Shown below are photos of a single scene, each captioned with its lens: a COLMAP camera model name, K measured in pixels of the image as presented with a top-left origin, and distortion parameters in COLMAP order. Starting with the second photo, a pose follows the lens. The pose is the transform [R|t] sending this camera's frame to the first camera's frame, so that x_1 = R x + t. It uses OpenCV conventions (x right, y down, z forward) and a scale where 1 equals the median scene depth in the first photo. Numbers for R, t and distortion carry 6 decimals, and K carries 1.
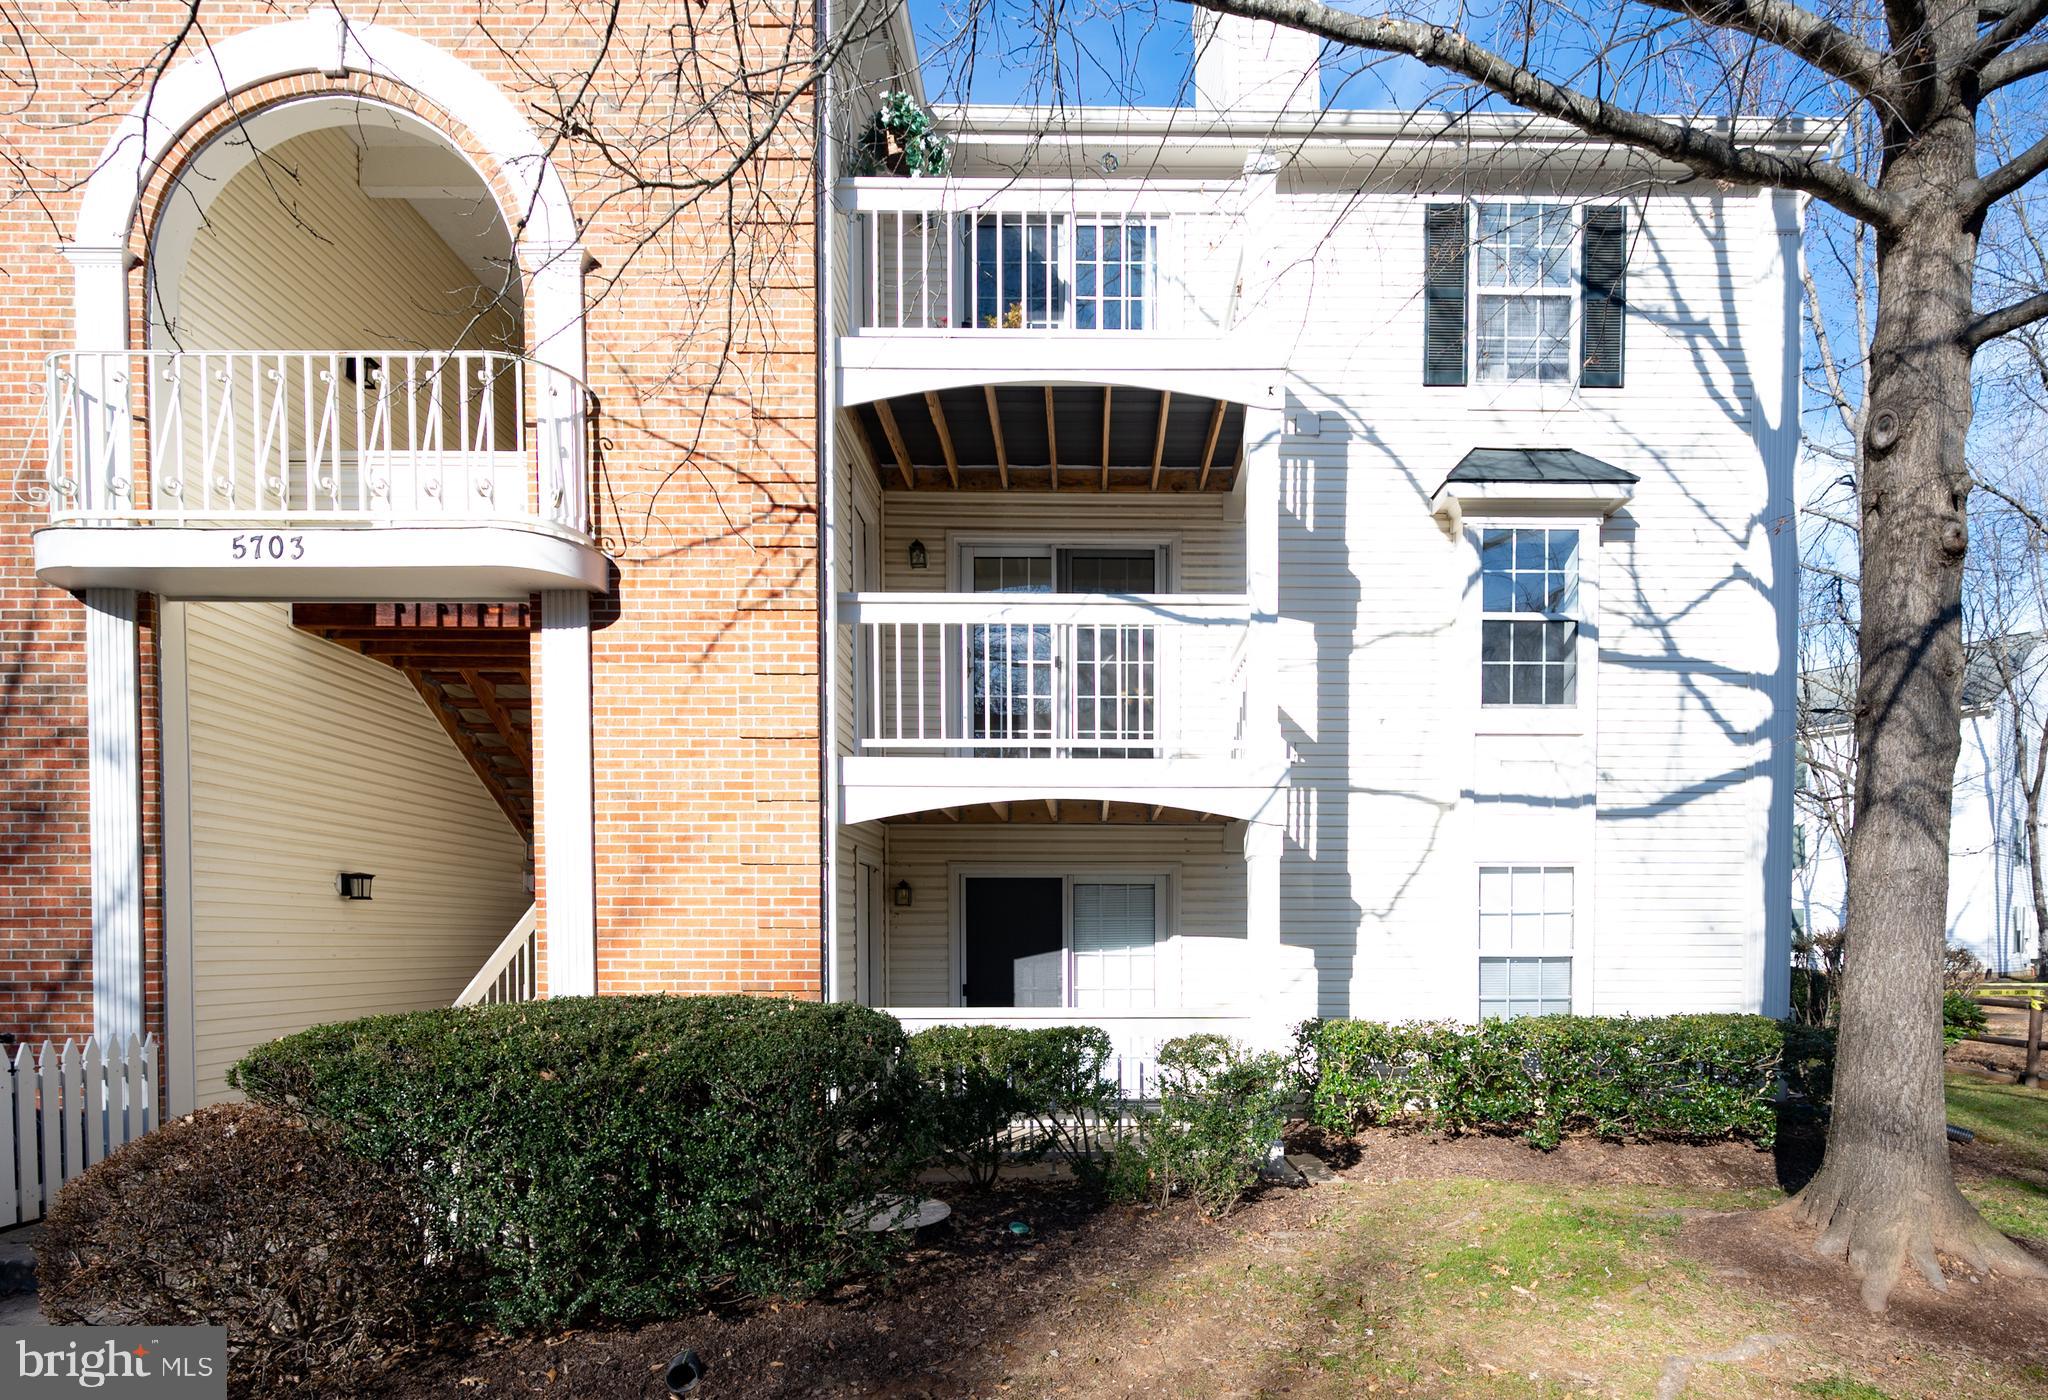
lens RADIAL K [[1072.7, 0, 1025.2], [0, 1072.7, 959.4], [0, 0, 1]] dist [-0.003403, 0.000177]
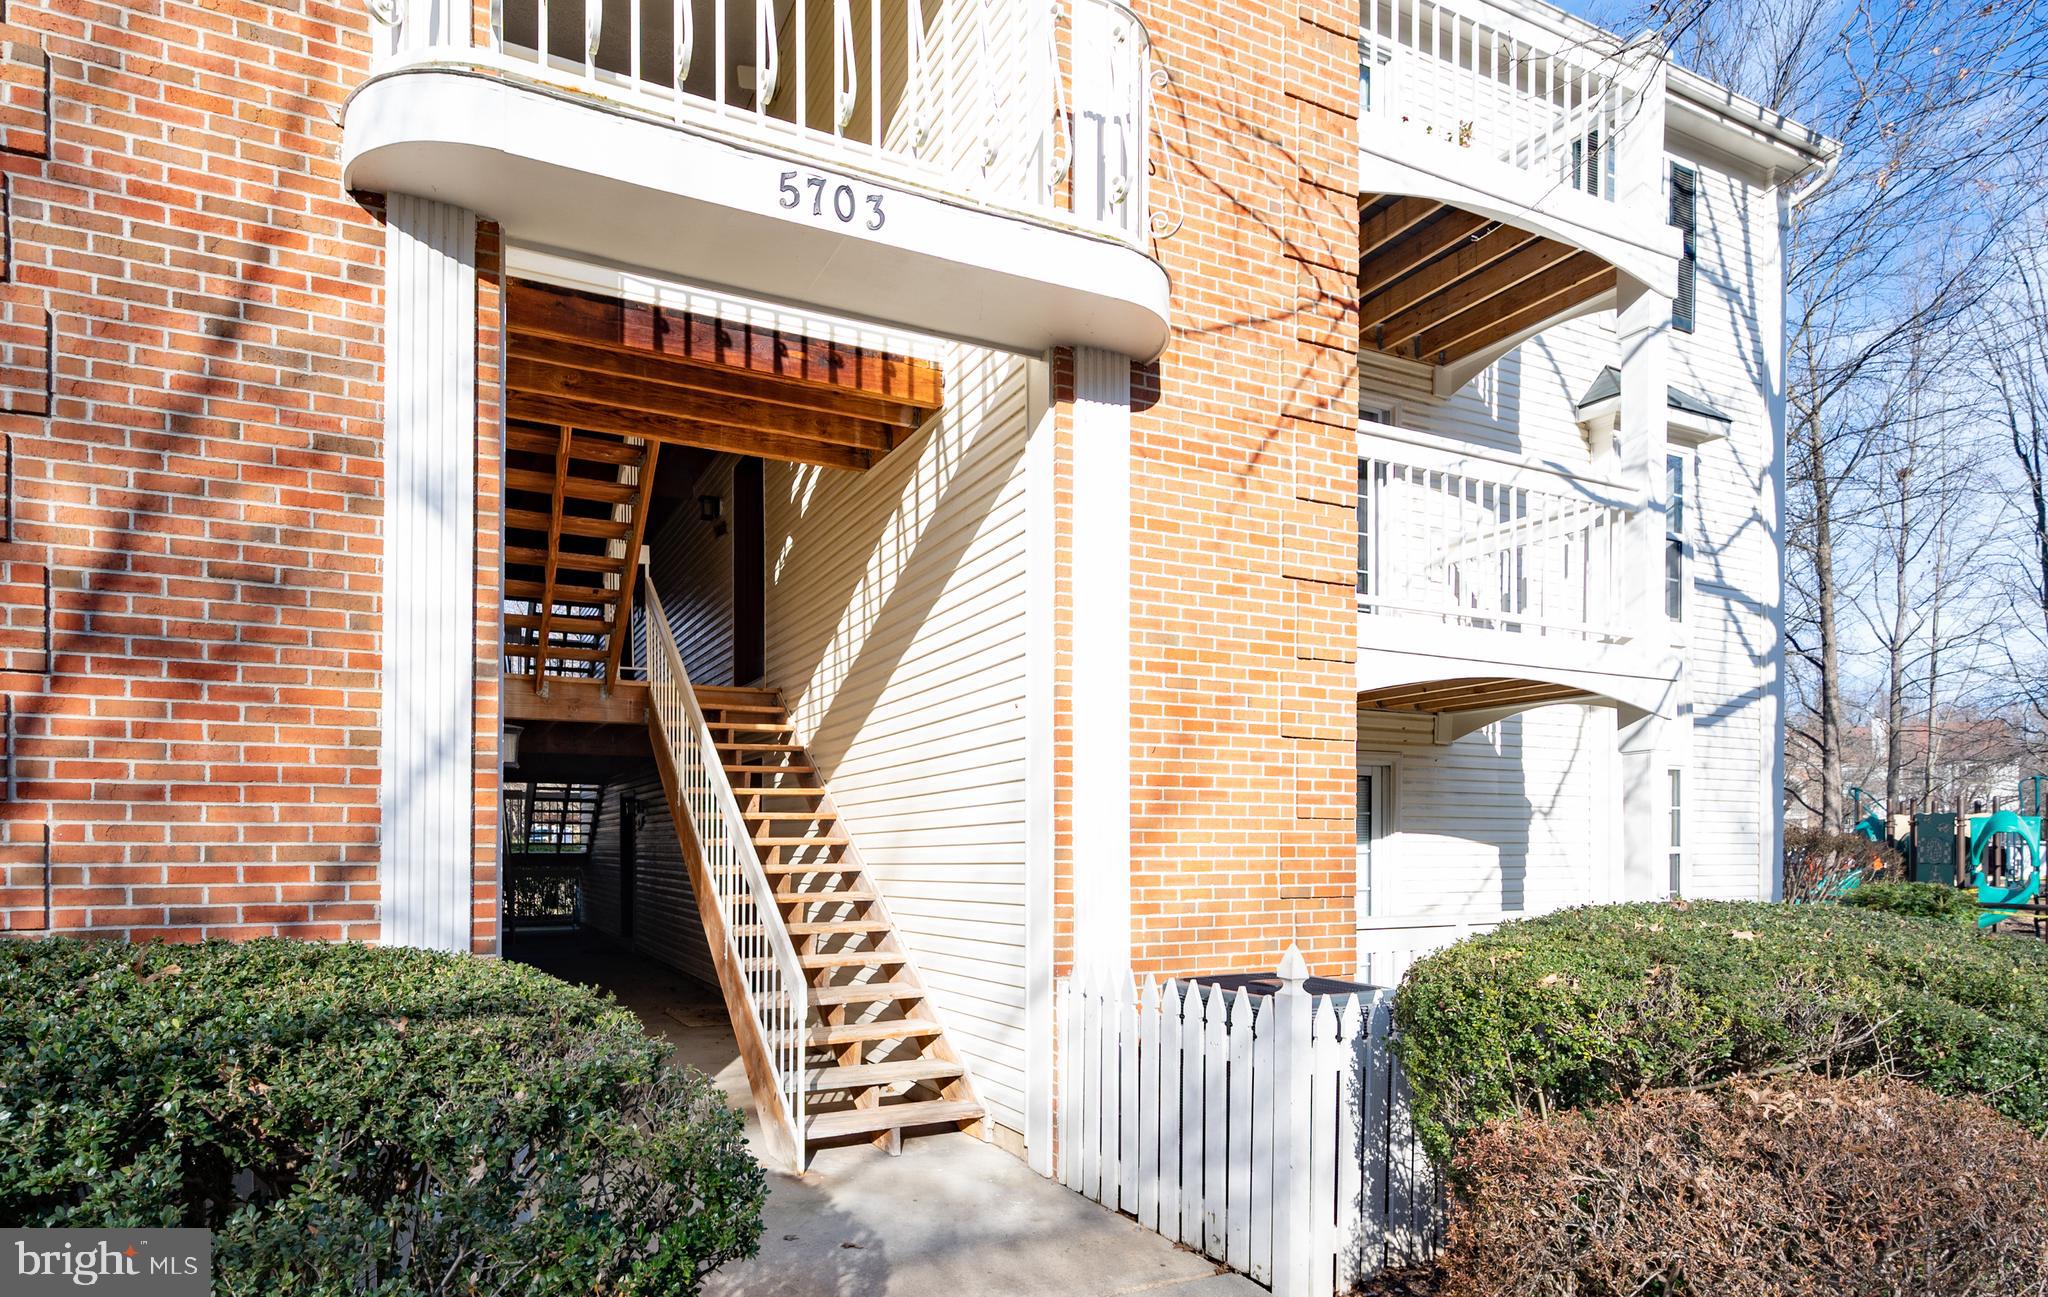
lens RADIAL K [[1183.5, 0, 994.1], [0, 1183.5, 833.9], [0, 0, 1]] dist [-0.001690, 0.000718]
pose [[0.903076, 0.005088, 0.429451, -0.830872], [0.005323, 0.999720, -0.023038, 0.001135], [-0.429448, 0.023092, 0.902796, 0.311375]]
